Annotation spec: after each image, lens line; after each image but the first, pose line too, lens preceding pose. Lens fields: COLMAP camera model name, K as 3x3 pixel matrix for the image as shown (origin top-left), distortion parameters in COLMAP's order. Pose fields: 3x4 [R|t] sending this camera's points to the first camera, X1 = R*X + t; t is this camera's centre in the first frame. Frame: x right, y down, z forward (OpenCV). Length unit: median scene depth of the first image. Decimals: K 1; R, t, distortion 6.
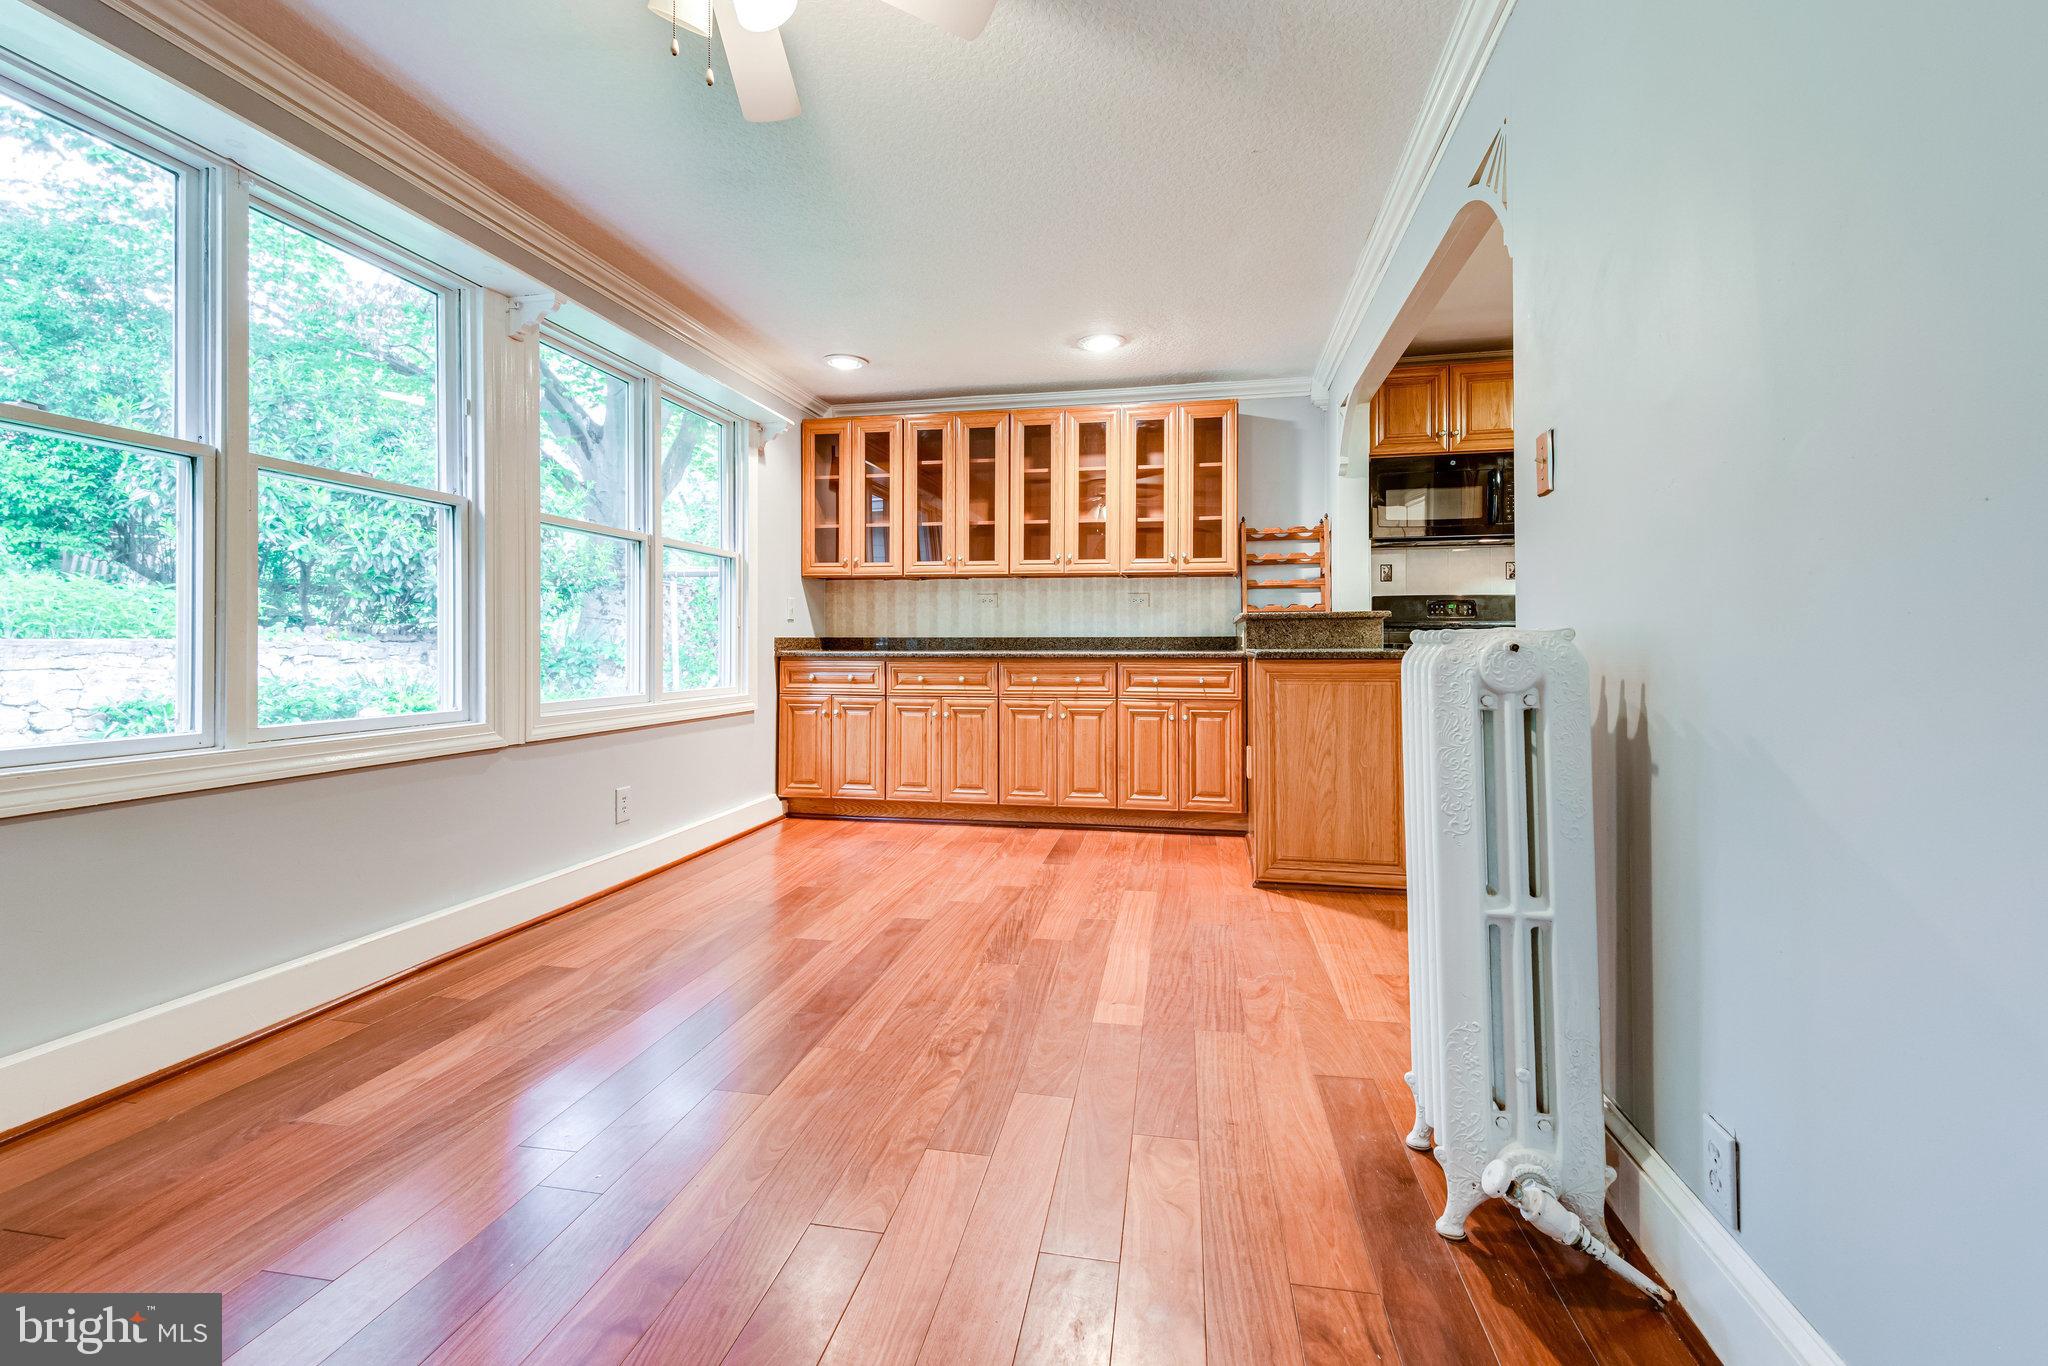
lens RADIAL K [[894.8, 0, 1003.8], [0, 894.8, 638.5], [0, 0, 1]] dist [0.019886, -0.010983]
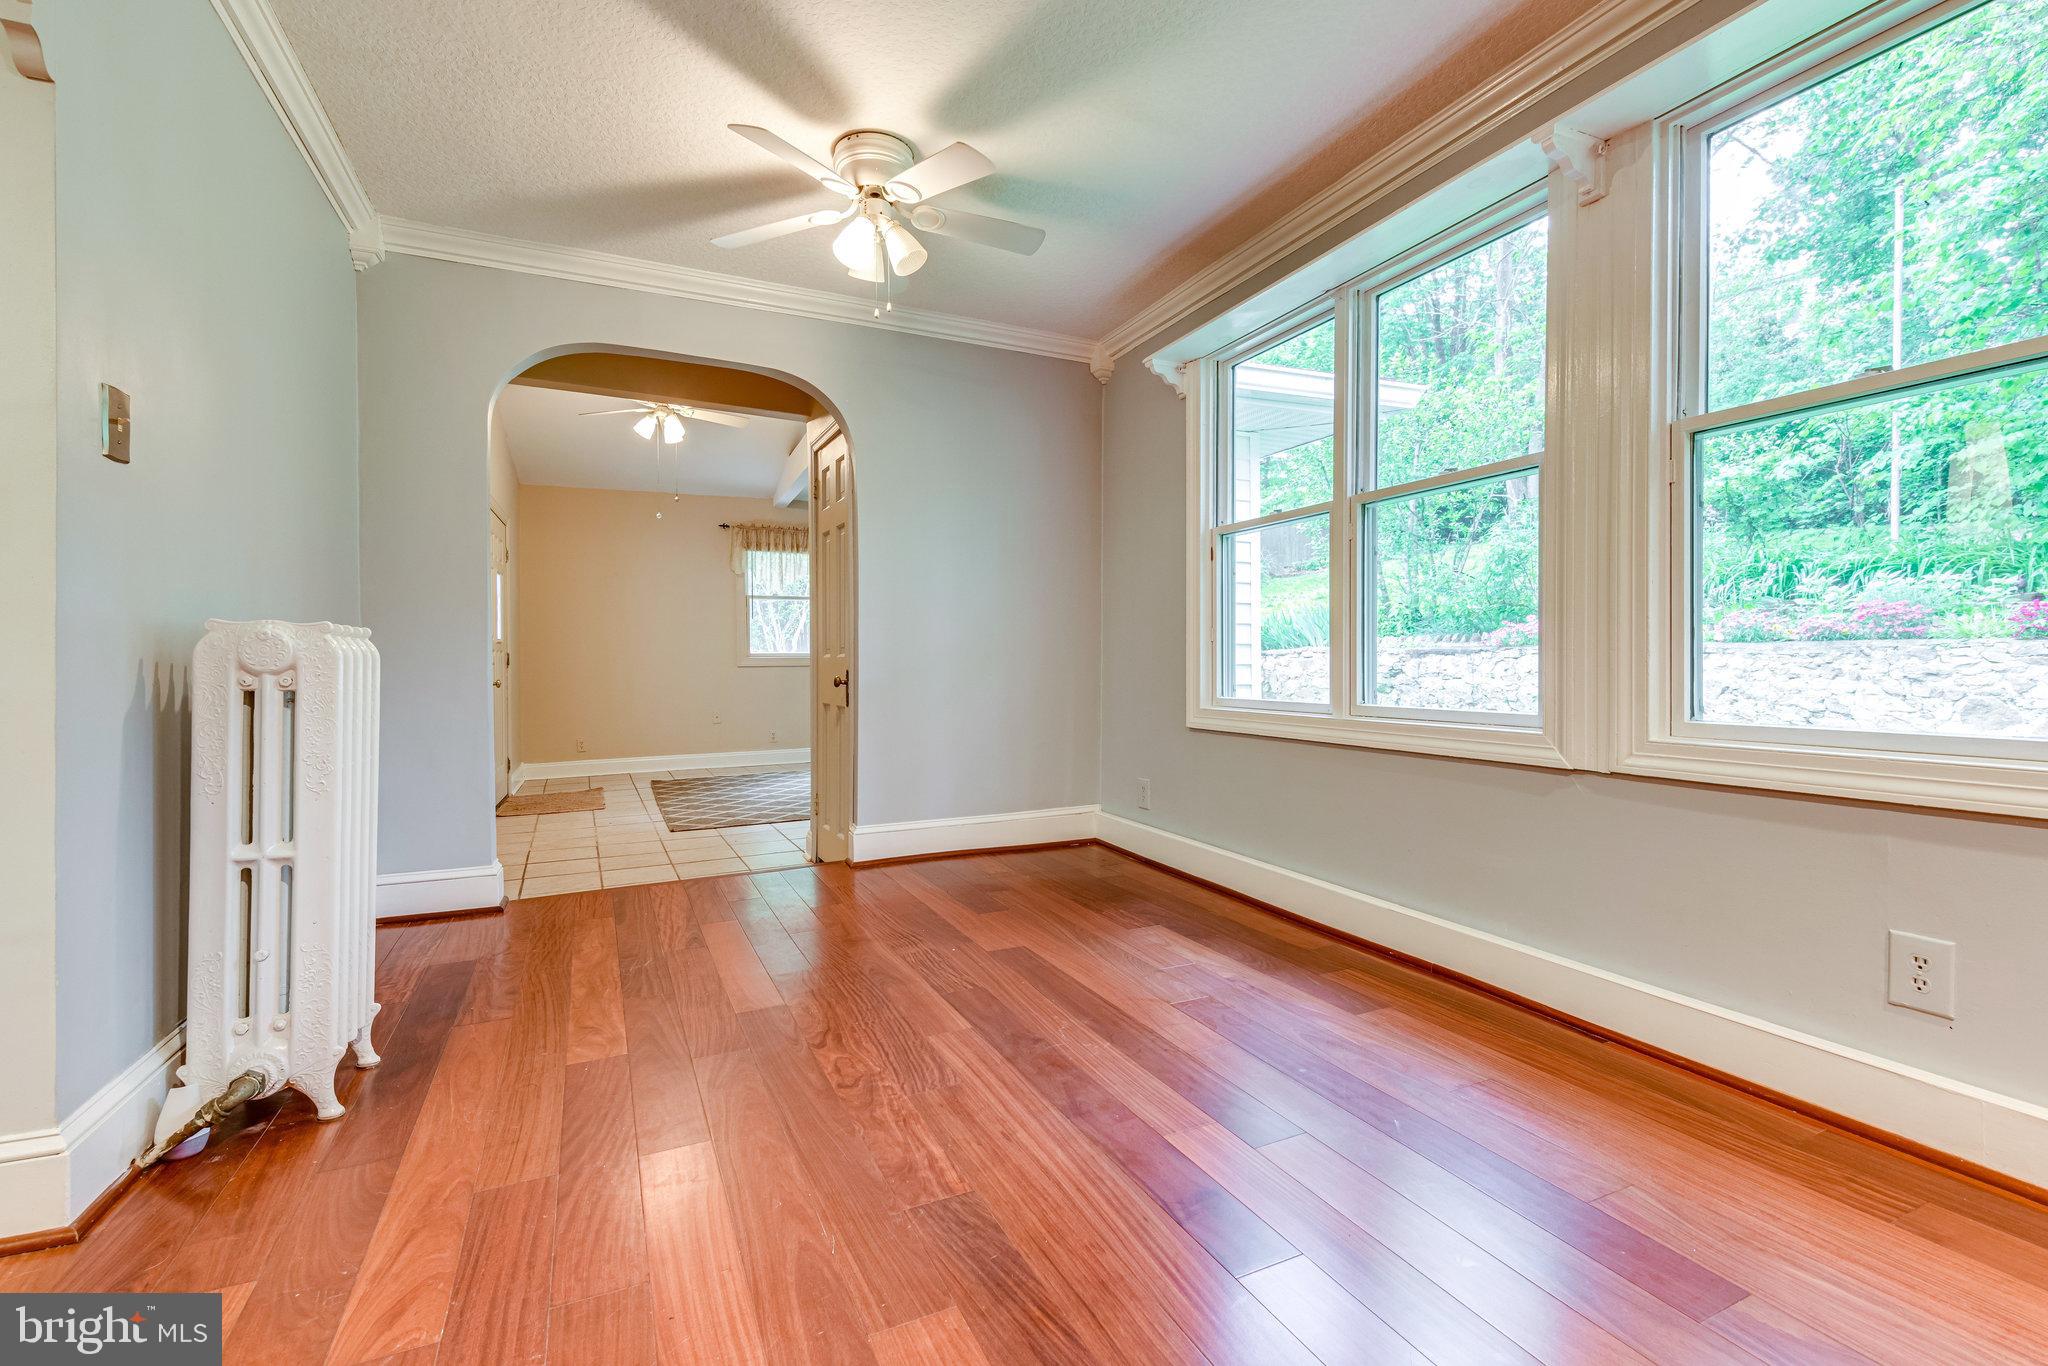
lens RADIAL K [[894.8, 0, 1003.8], [0, 894.8, 638.5], [0, 0, 1]] dist [0.019886, -0.010983]
pose [[-0.810961, -0.013209, -0.584952, 0.607306], [0.008869, 0.999353, -0.034862, 0.083682], [0.585034, -0.033459, -0.810319, 3.117872]]
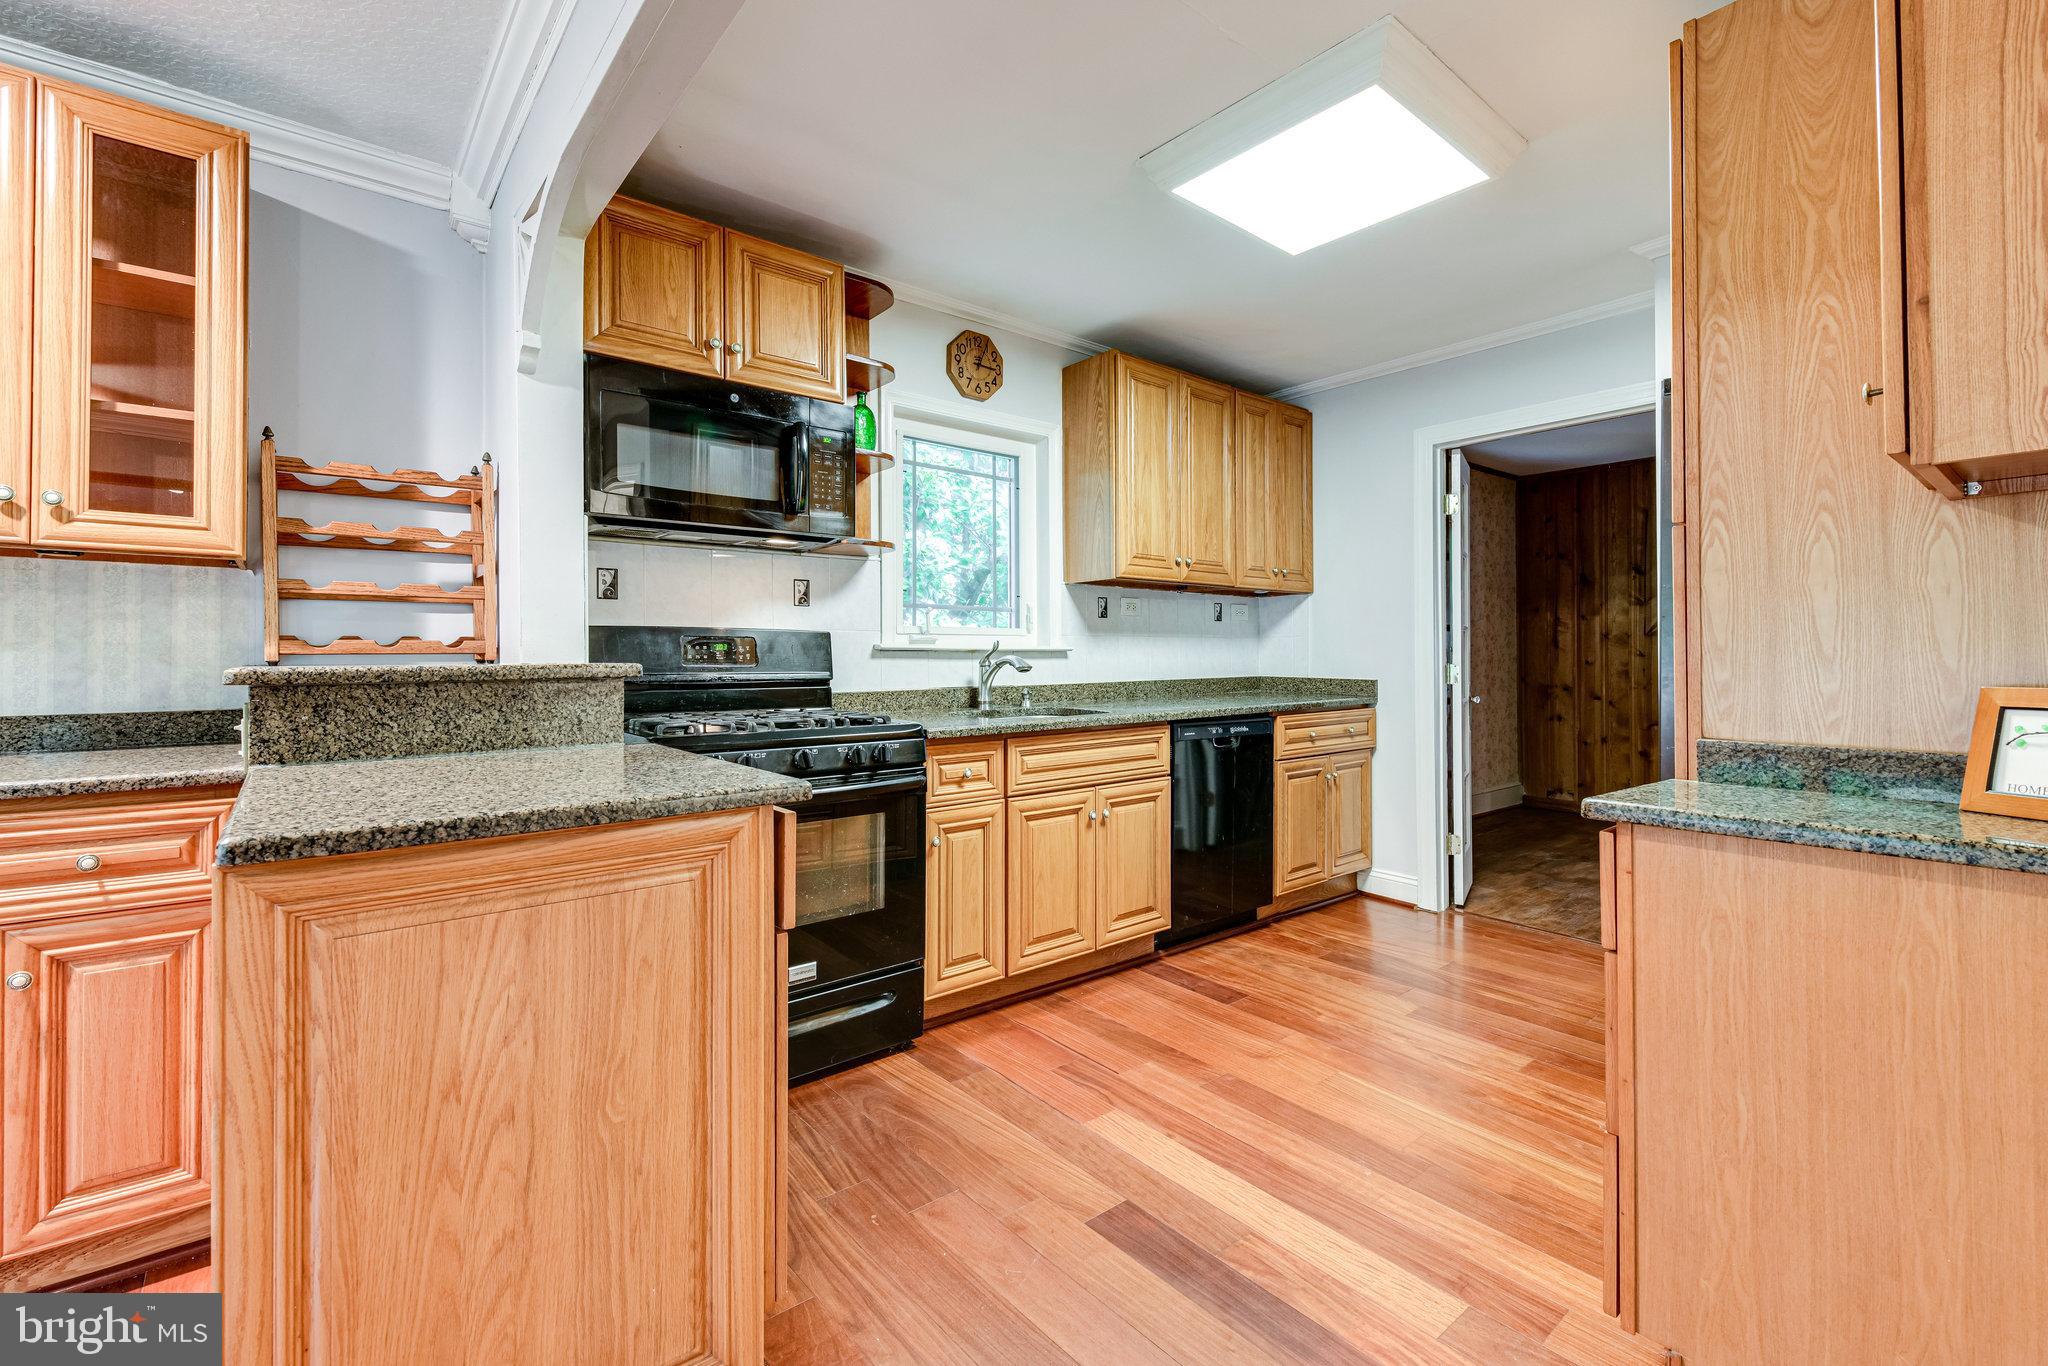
lens RADIAL K [[888.1, 0, 1020.7], [0, 888.1, 653.7], [0, 0, 1]] dist [0.028536, -0.011096]
pose [[0.623006, 0.005245, 0.782199, 0.160202], [-0.004619, 0.999985, -0.003026, -0.030727], [-0.782203, -0.001728, 0.623021, 0.471360]]
